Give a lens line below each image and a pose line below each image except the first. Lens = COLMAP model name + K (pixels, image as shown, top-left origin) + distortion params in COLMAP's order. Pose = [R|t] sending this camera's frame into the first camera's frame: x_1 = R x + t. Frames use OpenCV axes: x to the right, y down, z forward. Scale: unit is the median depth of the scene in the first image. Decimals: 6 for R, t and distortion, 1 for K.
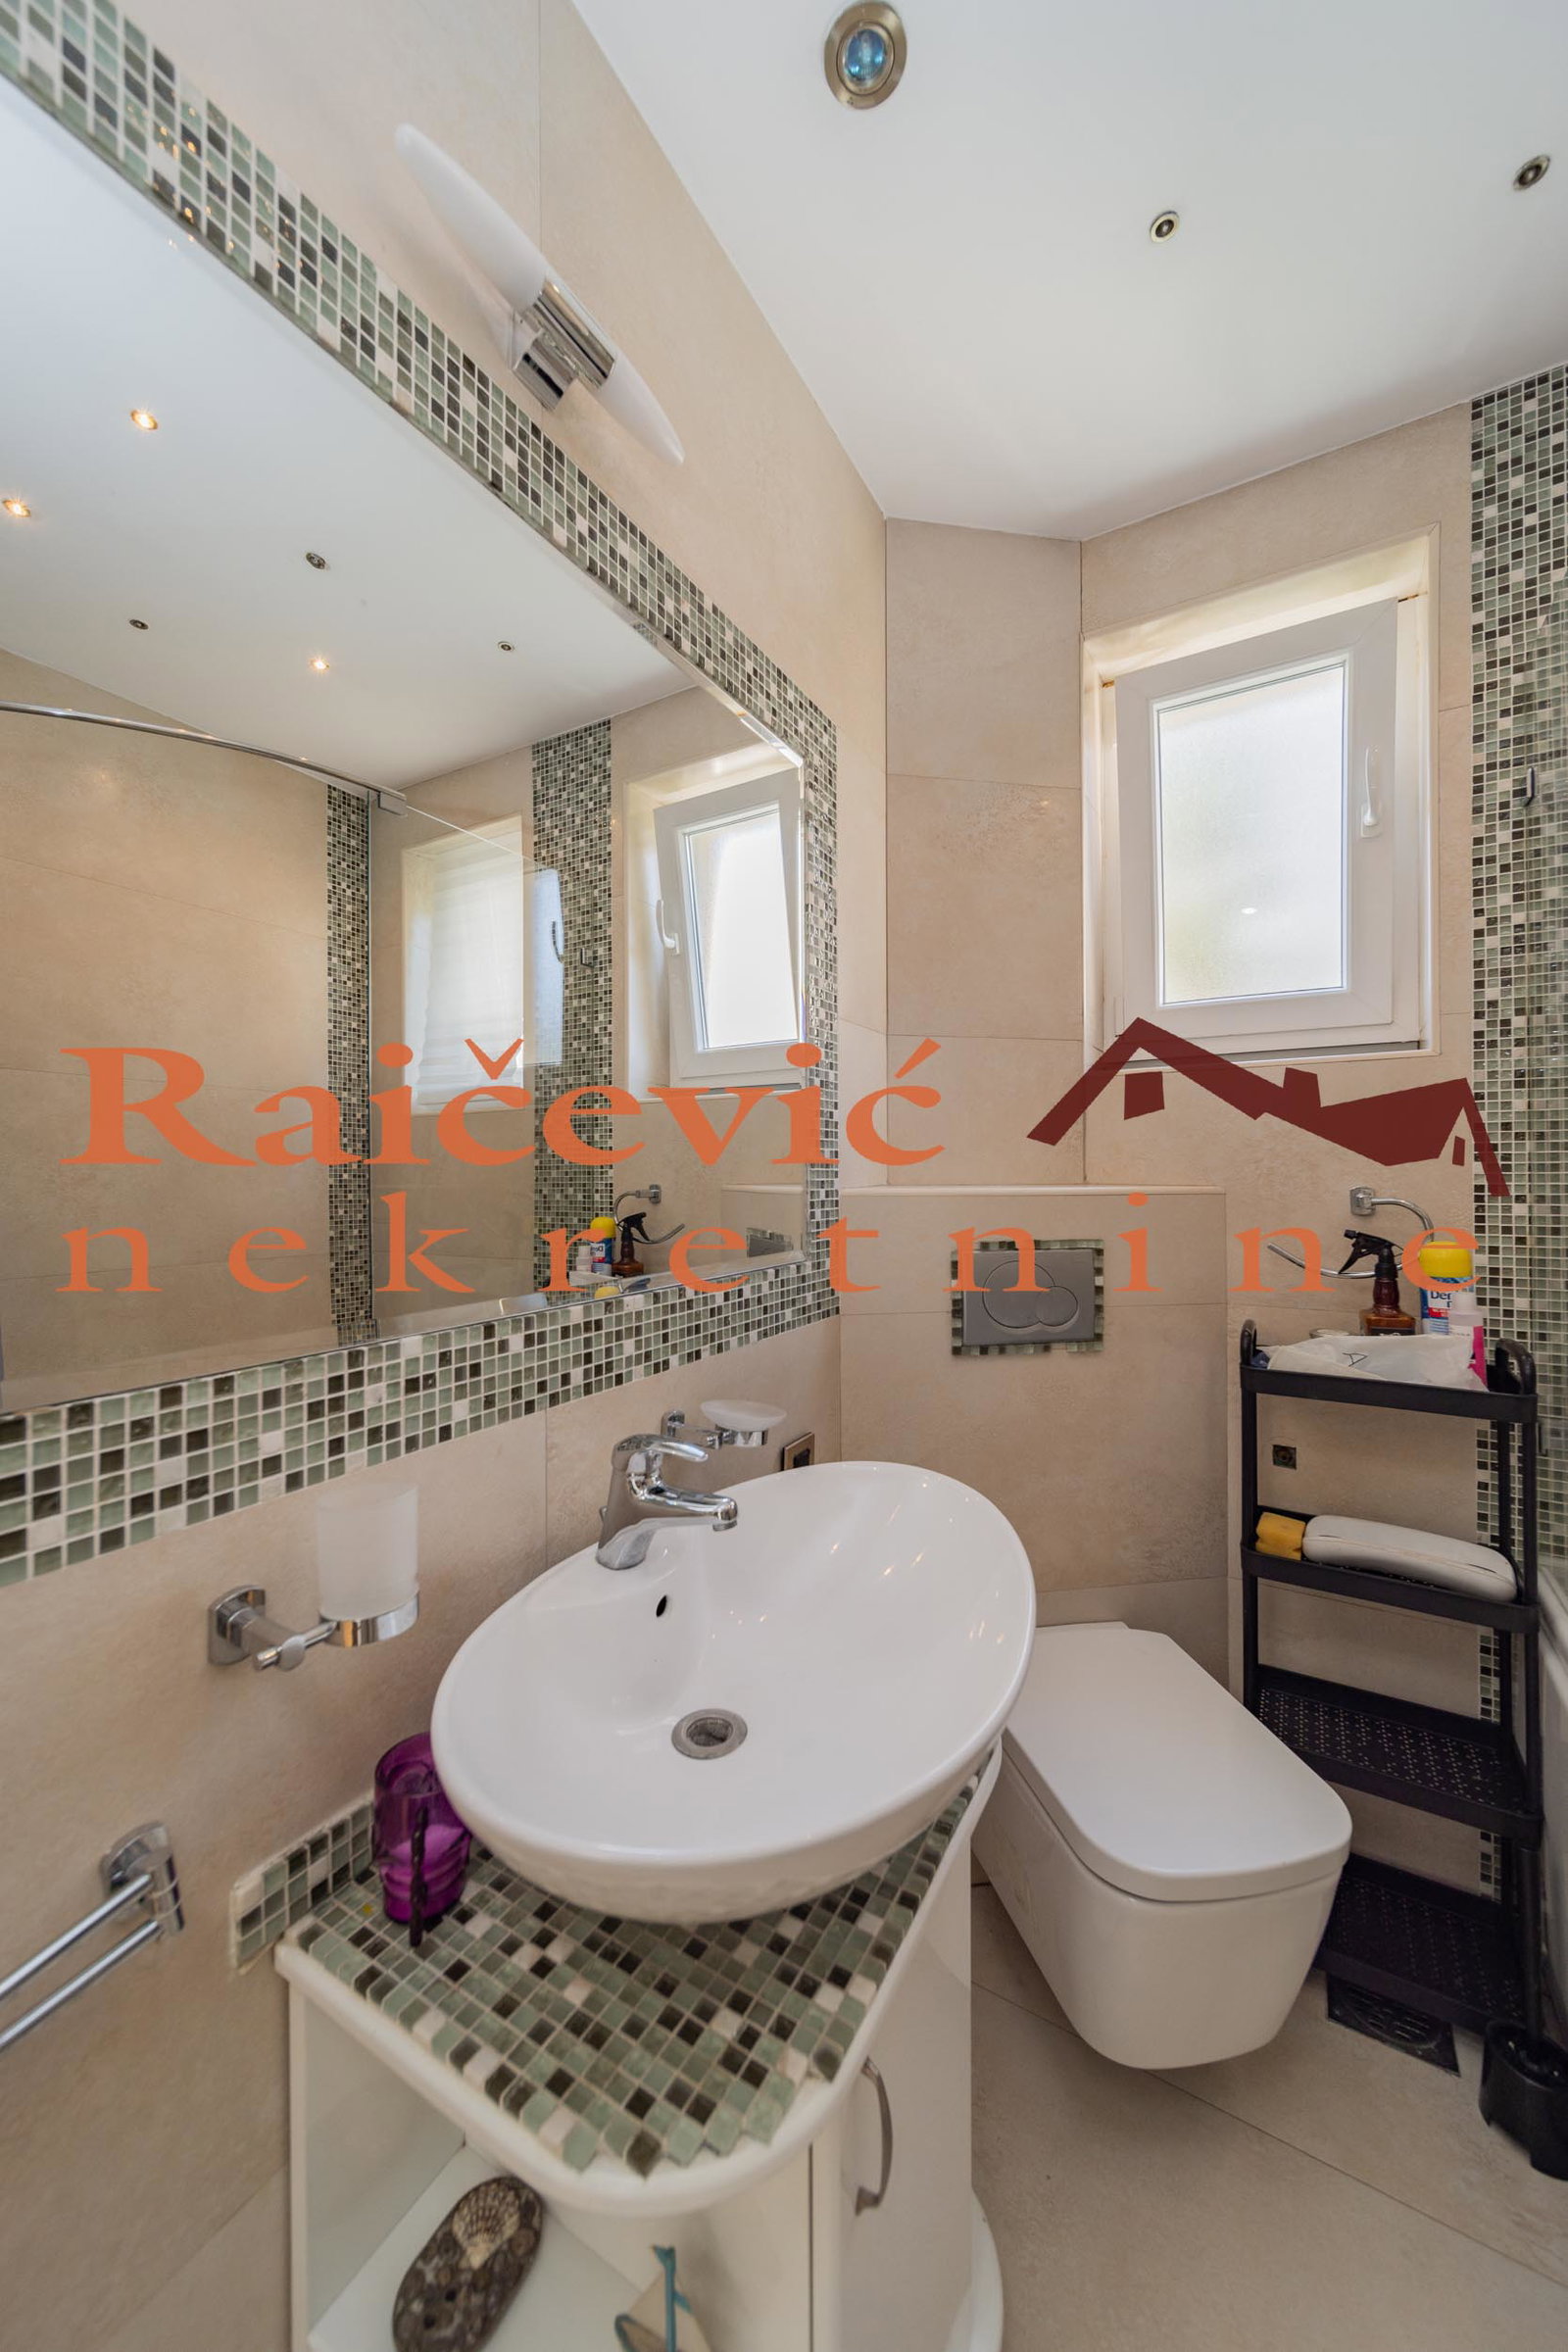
lens RADIAL K [[841.4, 0, 783.7], [0, 841.4, 1169.0], [0, 0, 1]] dist [0.000309, -0.000316]
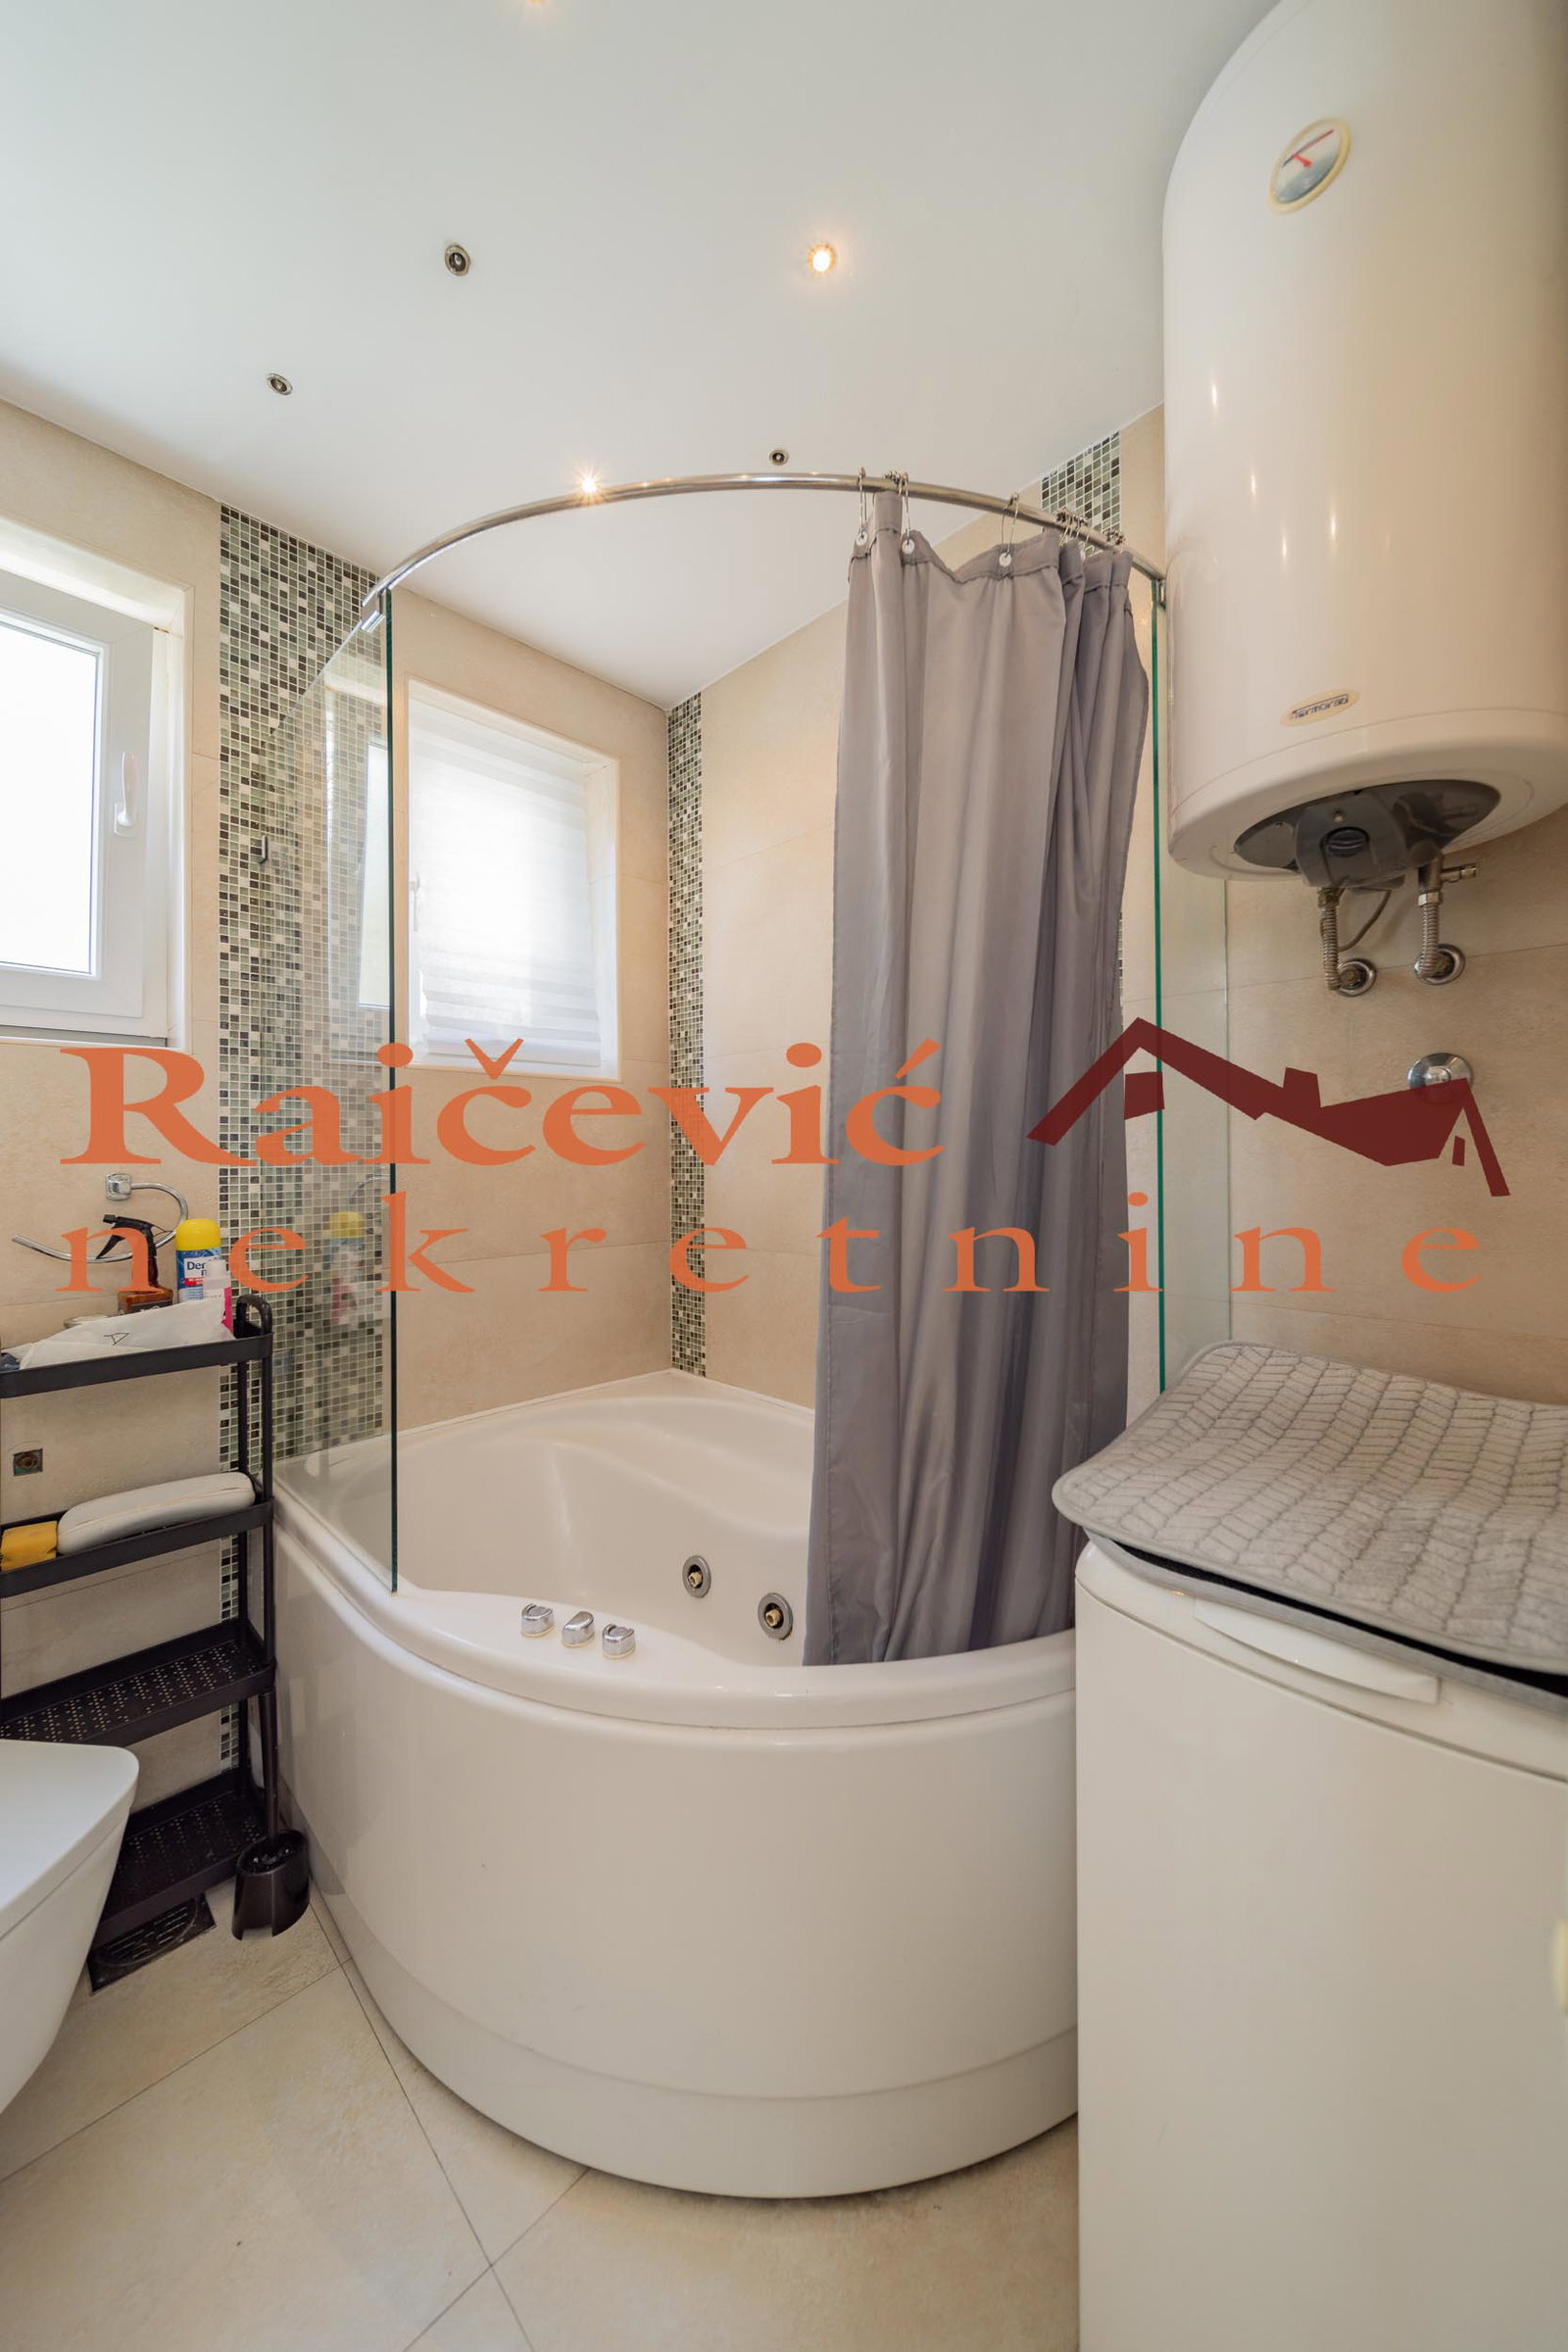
lens RADIAL K [[833.1, 0, 805.8], [0, 833.1, 1149.2], [0, 0, 1]] dist [-0.000040, -0.000048]
pose [[0.216230, 0.007350, 0.976315, -0.141211], [-0.000477, 0.999972, -0.007423, -0.000633], [-0.976342, 0.001139, 0.216228, -0.052418]]
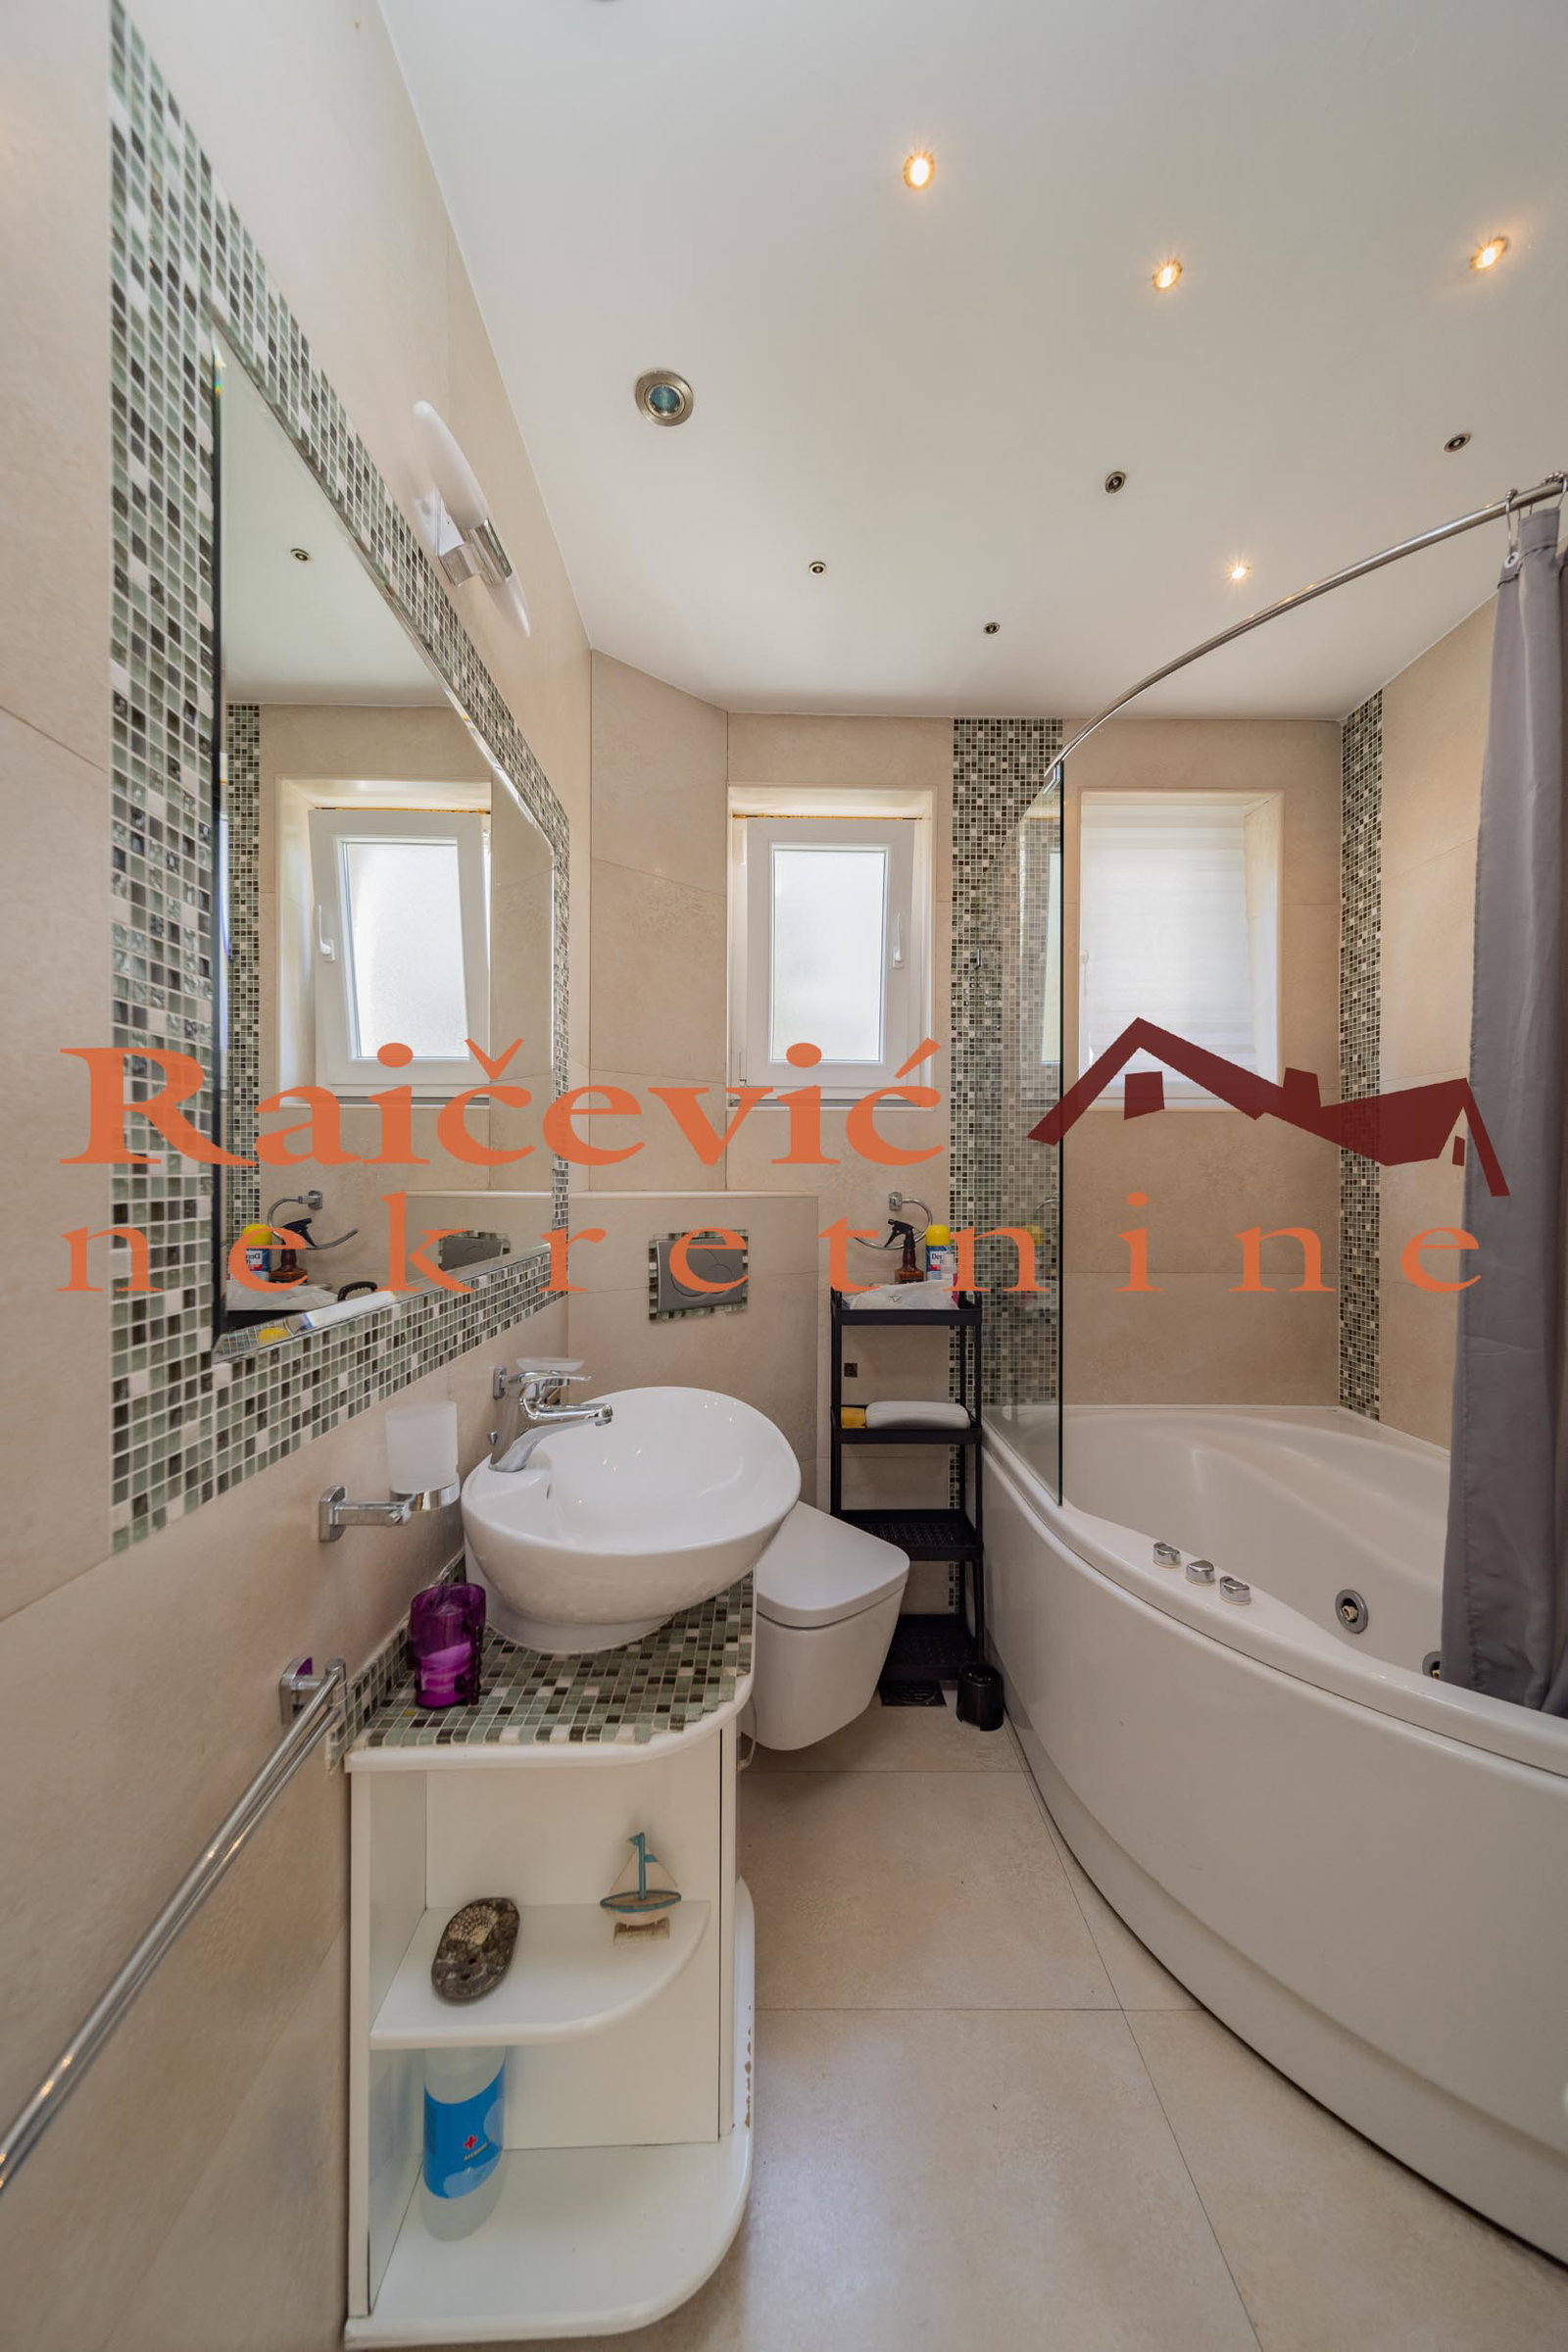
lens RADIAL K [[833.6, 0, 792.8], [0, 833.6, 1181.1], [0, 0, 1]] dist [0.007850, -0.000018]
pose [[0.844037, 0.007175, 0.536237, -0.336820], [-0.010266, 0.999943, 0.002779, -0.001573], [-0.536187, -0.007851, 0.844063, -0.234409]]
